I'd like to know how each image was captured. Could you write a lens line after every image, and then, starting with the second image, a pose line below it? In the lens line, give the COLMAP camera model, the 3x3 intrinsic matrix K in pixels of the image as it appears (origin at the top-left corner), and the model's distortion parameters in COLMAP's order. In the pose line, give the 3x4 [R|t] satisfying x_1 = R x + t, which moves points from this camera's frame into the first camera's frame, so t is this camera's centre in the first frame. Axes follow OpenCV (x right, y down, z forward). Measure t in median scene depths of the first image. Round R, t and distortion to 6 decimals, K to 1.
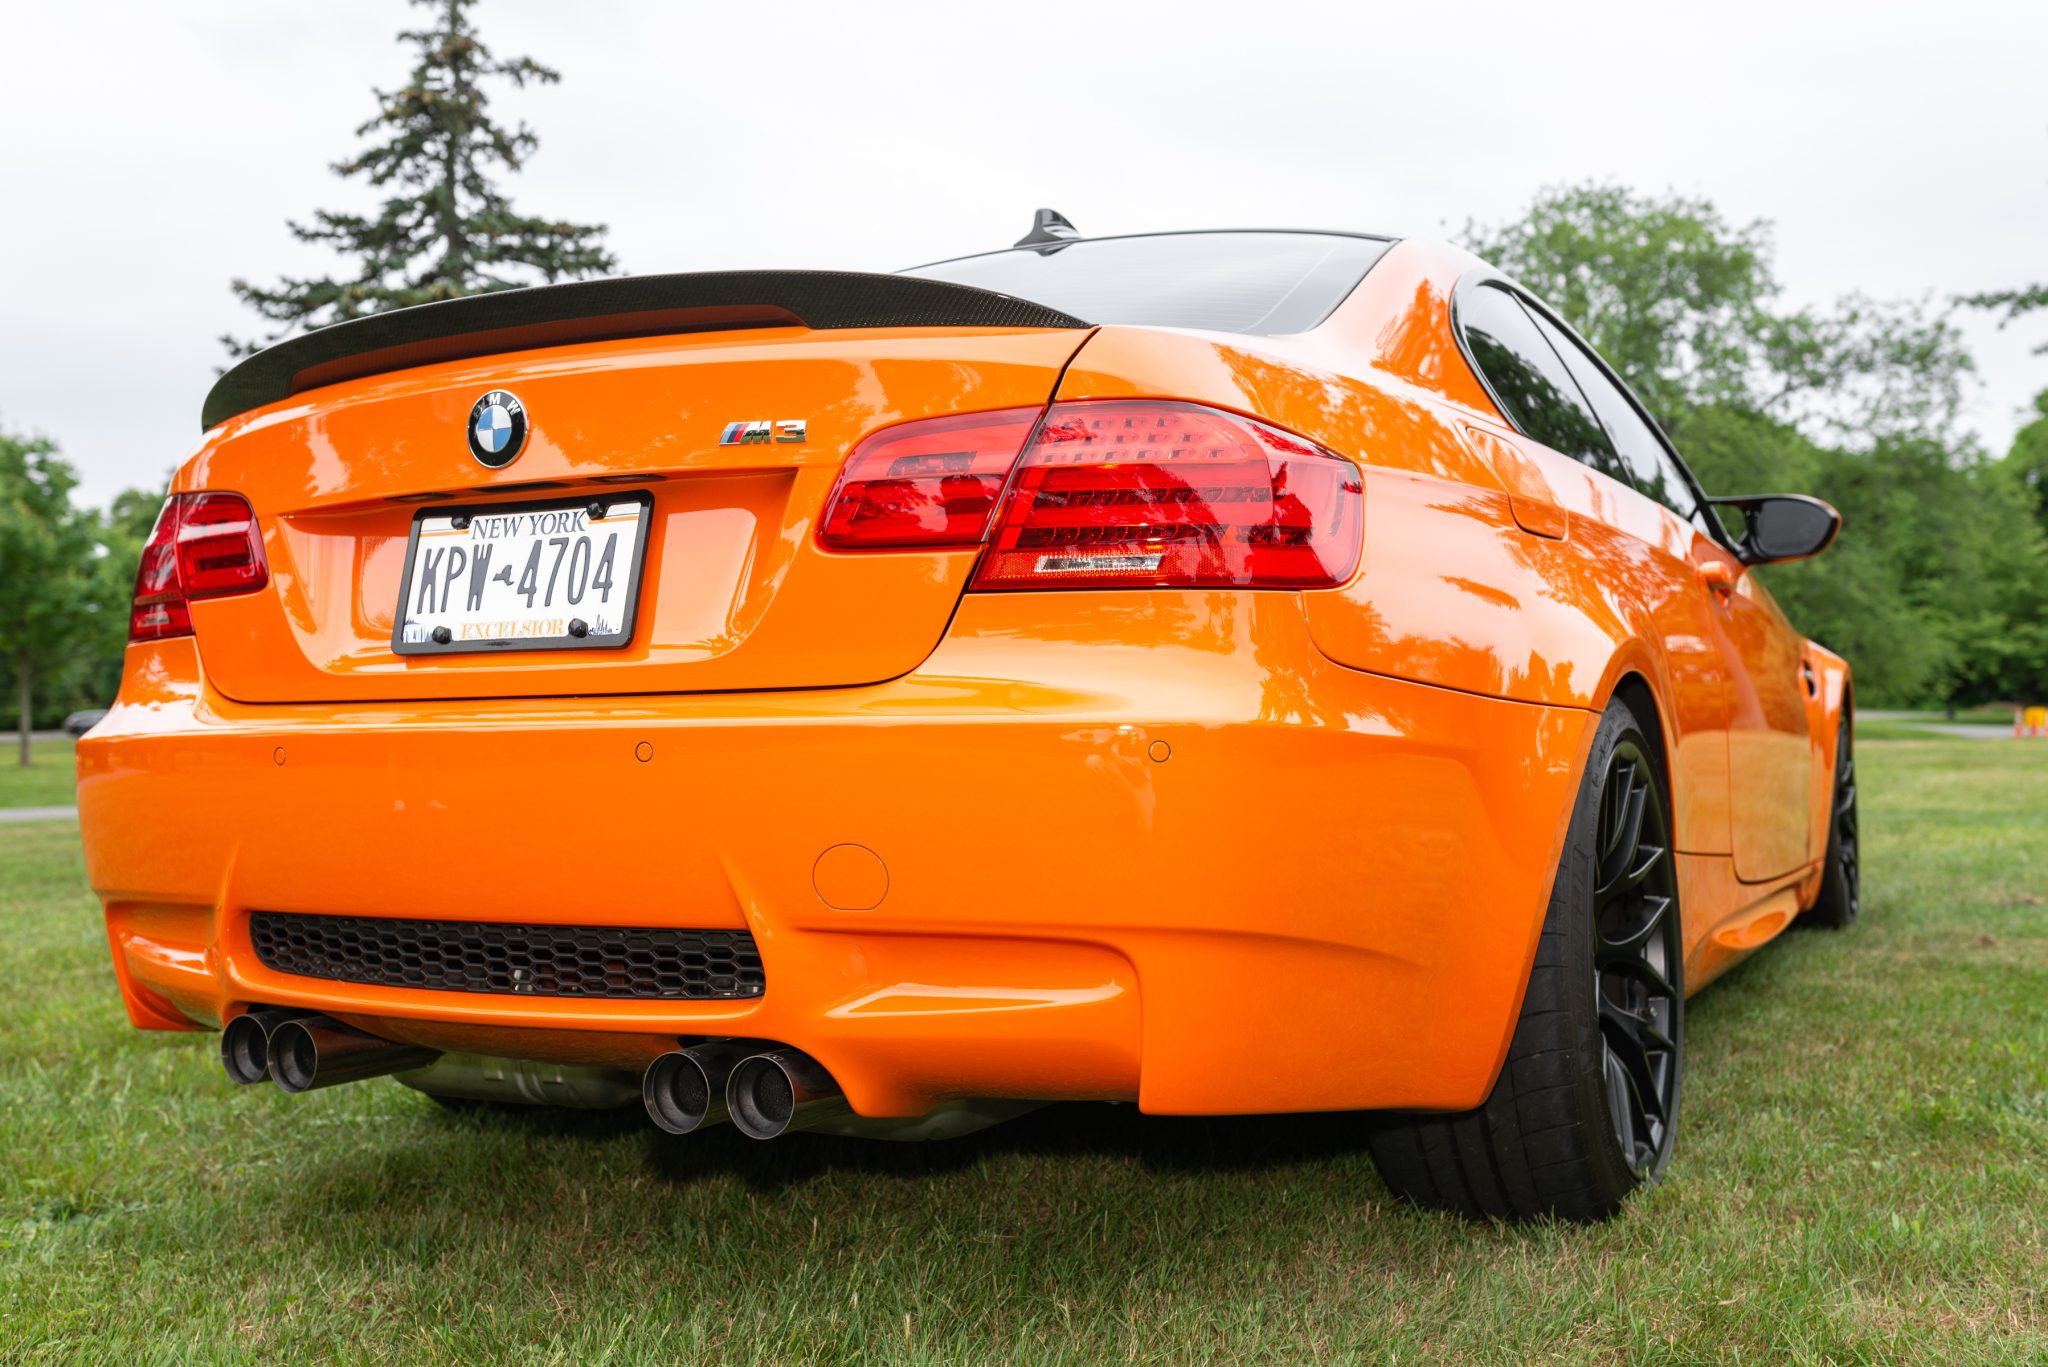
lens RADIAL K [[1944.9, 0, 1024.0], [0, 1944.9, 683.5], [0, 0, 1]] dist [0.006326, -0.005468]
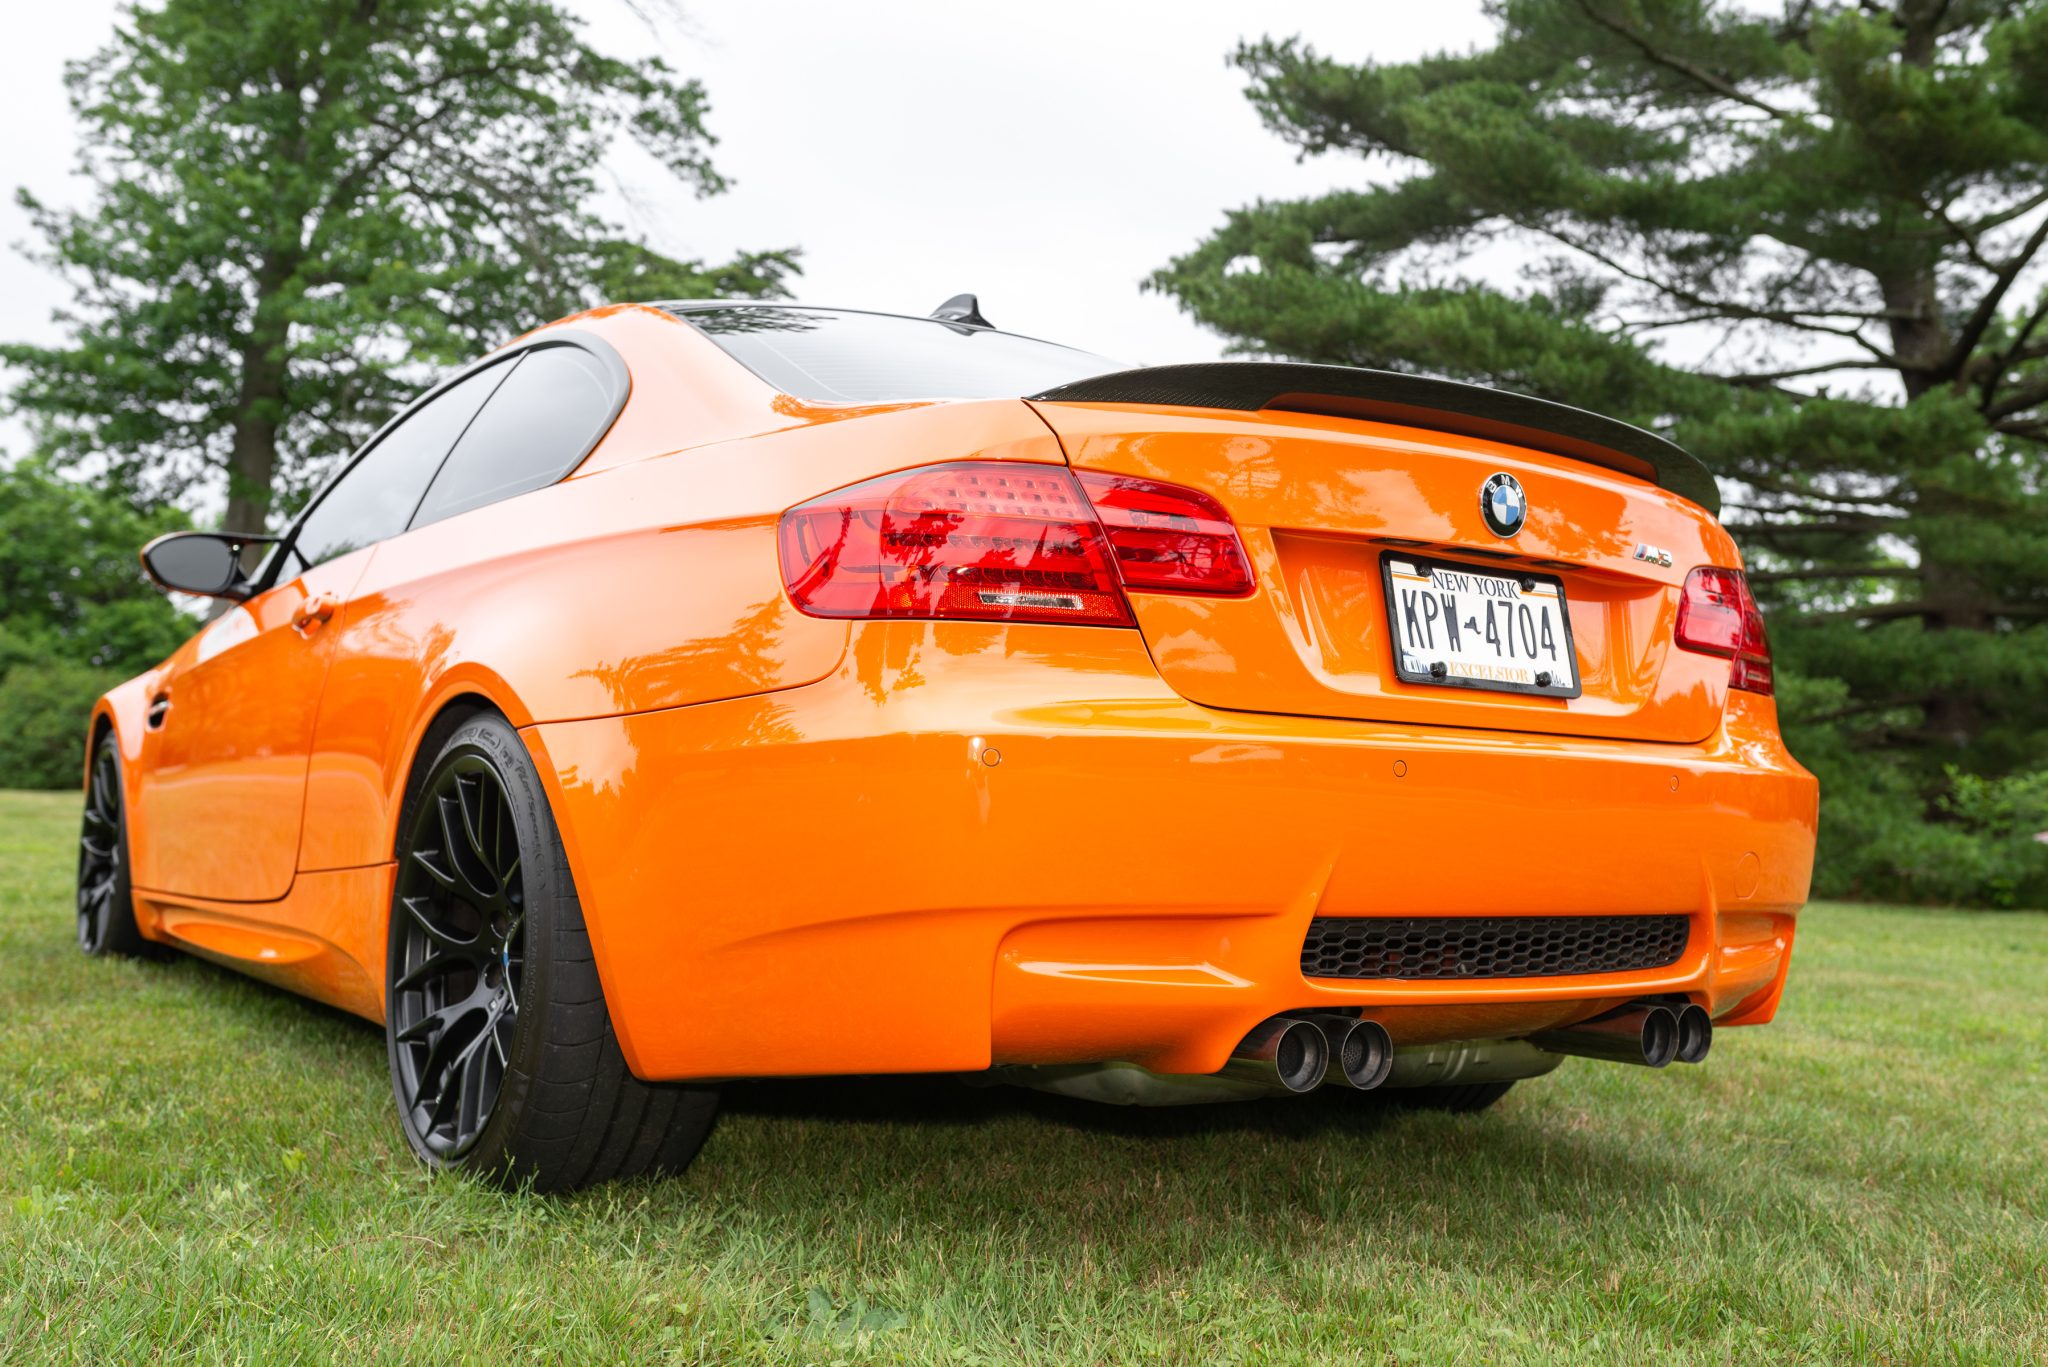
lens RADIAL K [[1944.9, 0, 1024.0], [0, 1944.9, 683.5], [0, 0, 1]] dist [0.006326, -0.005468]
pose [[0.465072, 0.086610, 0.881026, -1.416004], [-0.060915, 0.995975, -0.065755, 0.073316], [-0.883175, -0.023087, 0.468476, 0.679898]]
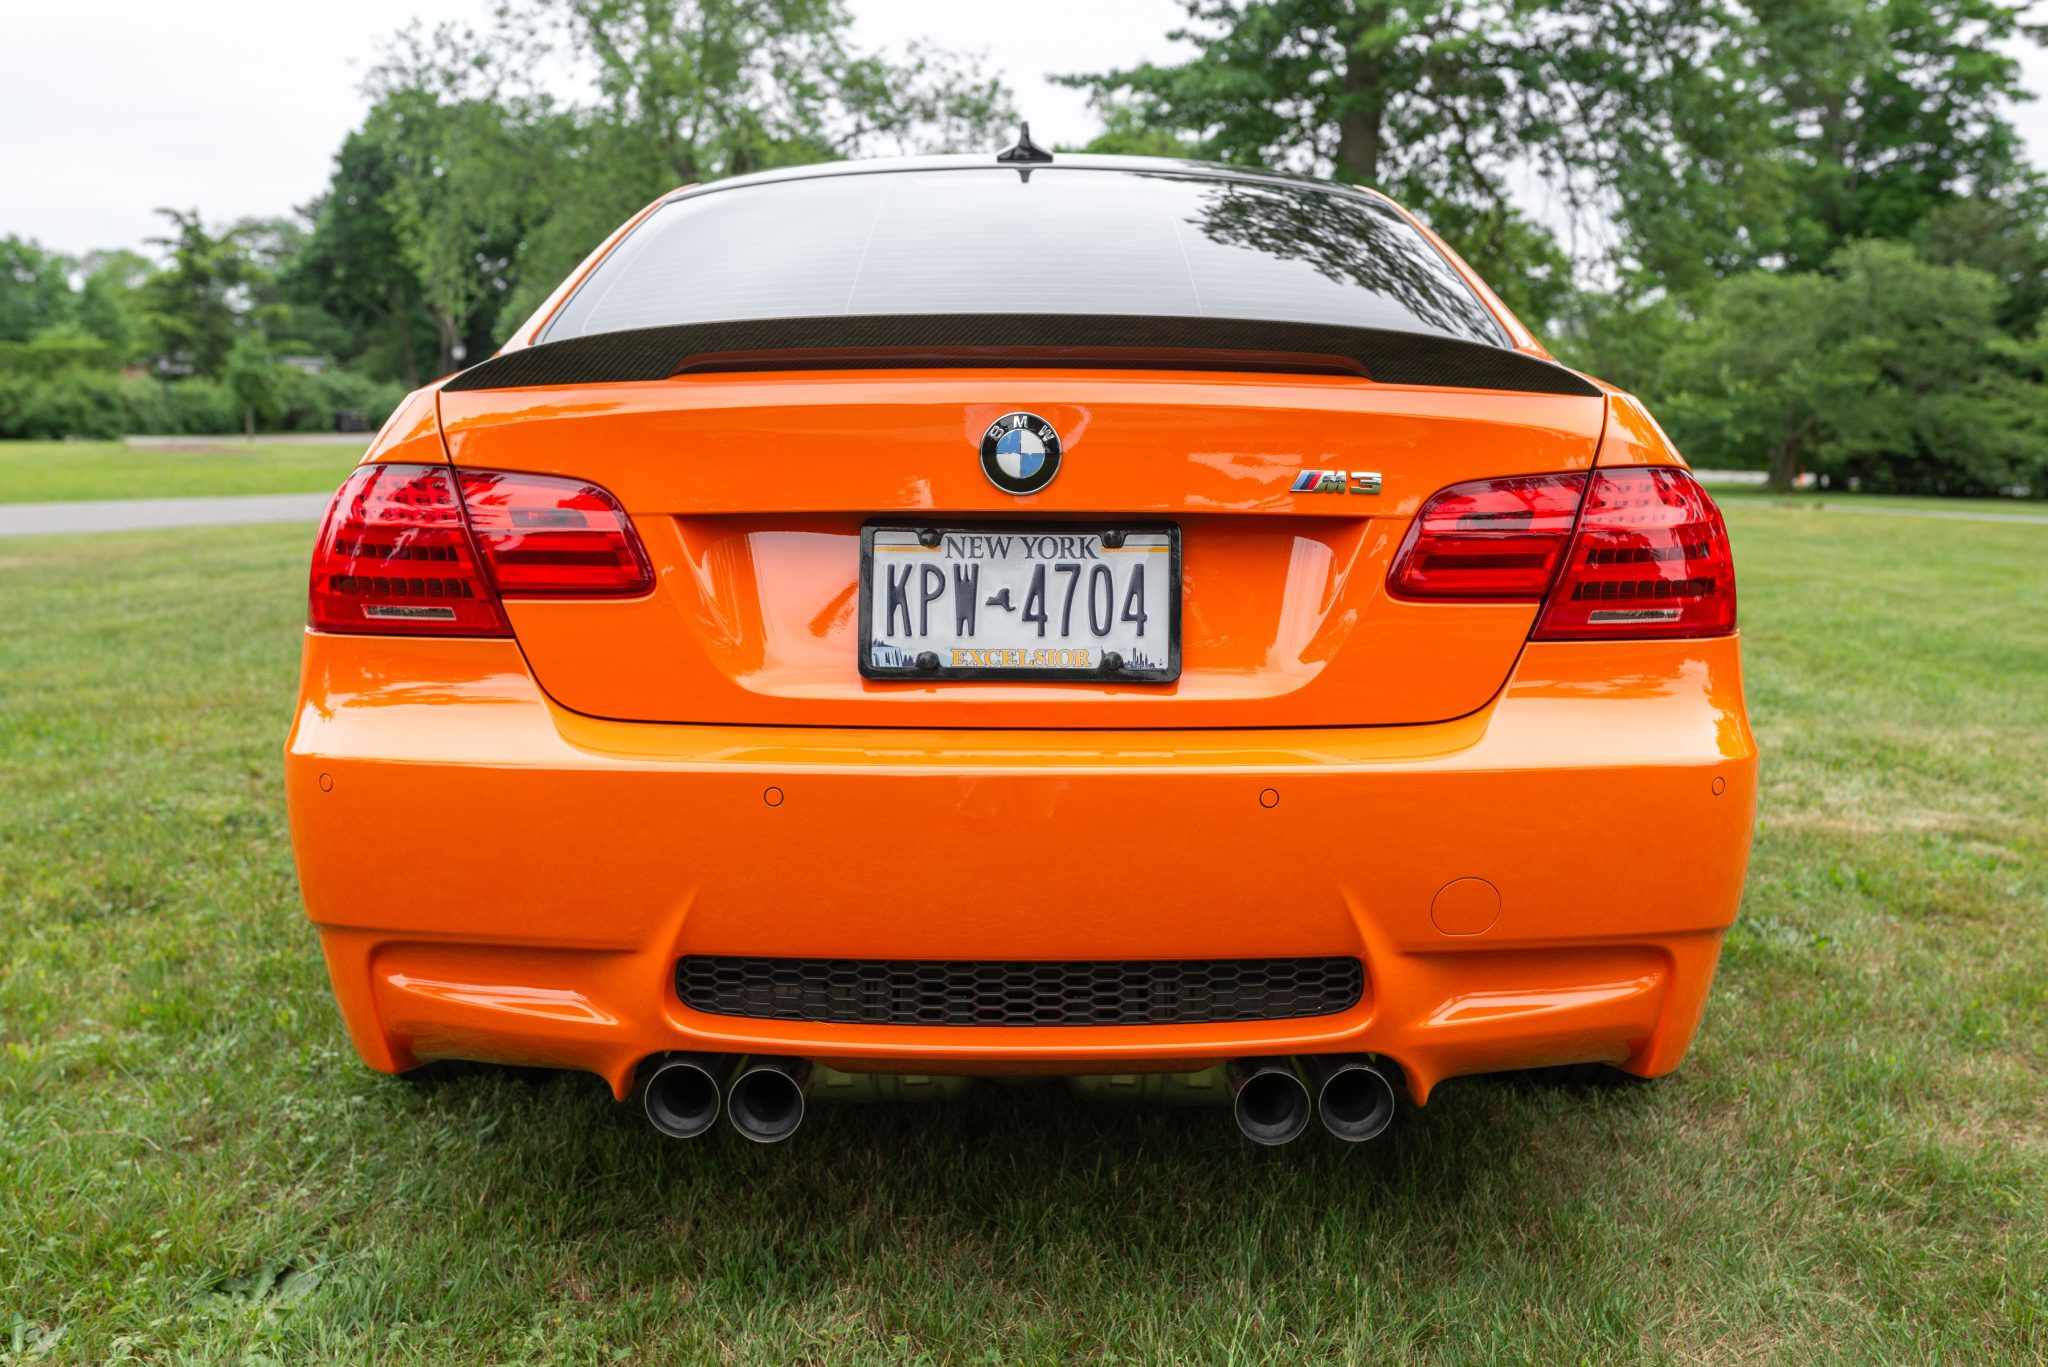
lens RADIAL K [[1993.3, 0, 1024.0], [0, 1993.3, 683.5], [0, 0, 1]] dist [-0.005433, 0.026729]
pose [[0.885590, -0.037923, 0.462918, -0.711422], [-0.027155, 0.990729, 0.133112, -0.145452], [-0.463674, -0.130453, 0.876350, 0.118440]]
